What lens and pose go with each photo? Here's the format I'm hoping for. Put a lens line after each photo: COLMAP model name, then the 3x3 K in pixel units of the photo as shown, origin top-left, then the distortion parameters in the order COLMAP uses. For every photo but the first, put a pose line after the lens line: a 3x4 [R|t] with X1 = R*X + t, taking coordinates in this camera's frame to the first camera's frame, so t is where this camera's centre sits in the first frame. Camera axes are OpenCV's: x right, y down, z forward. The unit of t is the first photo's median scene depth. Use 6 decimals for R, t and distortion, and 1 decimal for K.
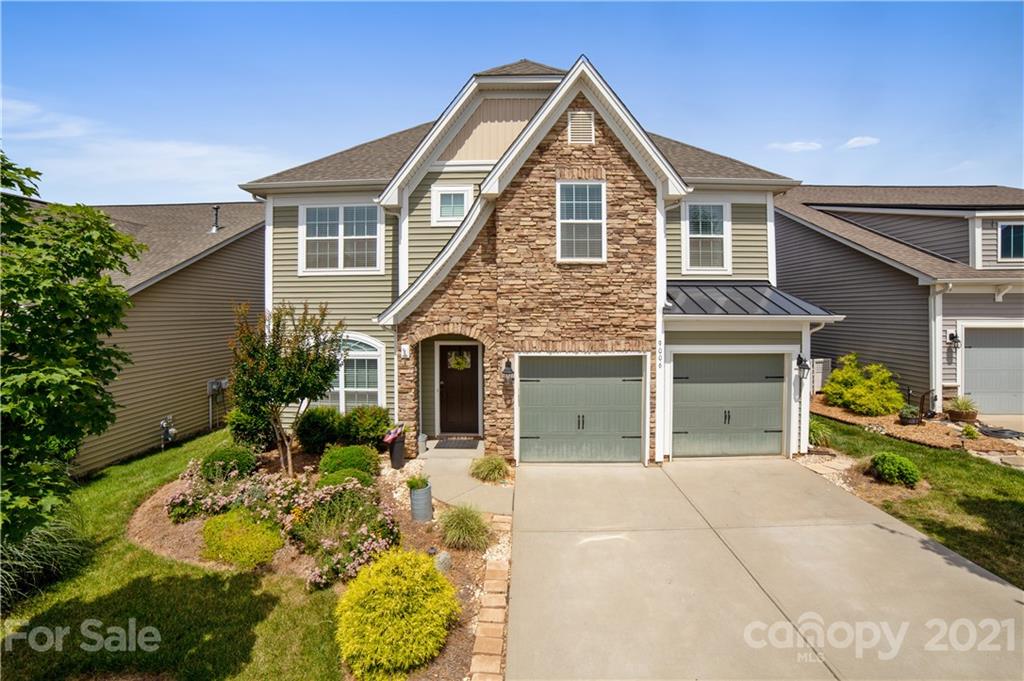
lens RADIAL K [[444.1, 0, 496.0], [0, 444.1, 307.9], [0, 0, 1]] dist [-0.024402, 0.002323]
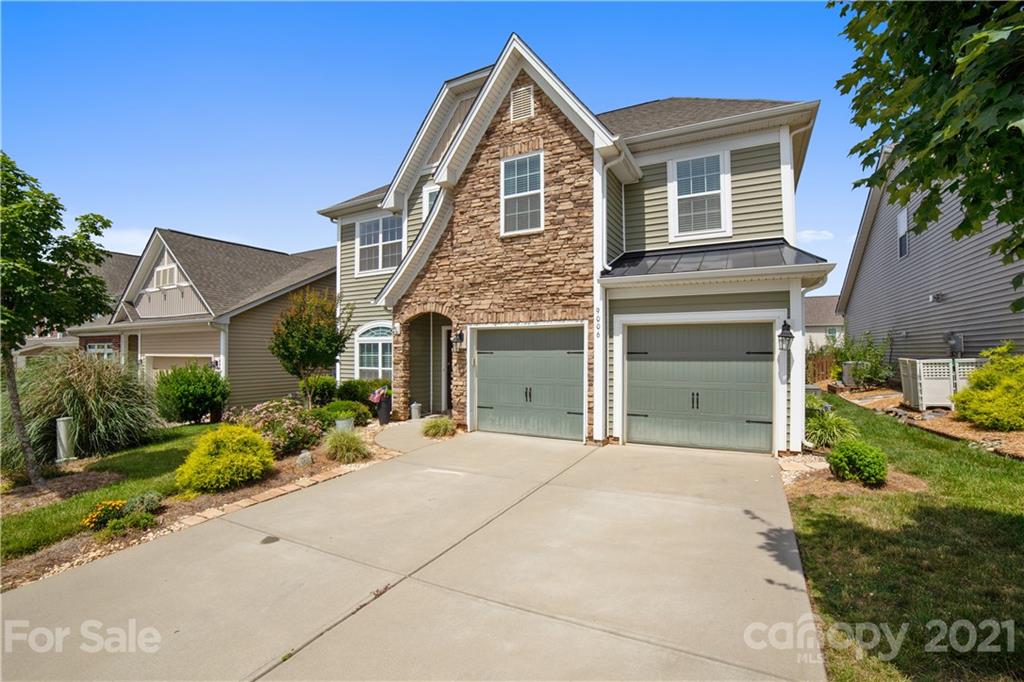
lens RADIAL K [[444.1, 0, 509.3], [0, 444.1, 343.3], [0, 0, 1]] dist [-0.024402, 0.002323]
pose [[0.885305, -0.005329, -0.464980, 0.635384], [-0.006082, 0.999716, -0.023039, 0.169821], [0.464970, 0.023225, 0.885022, 0.095233]]
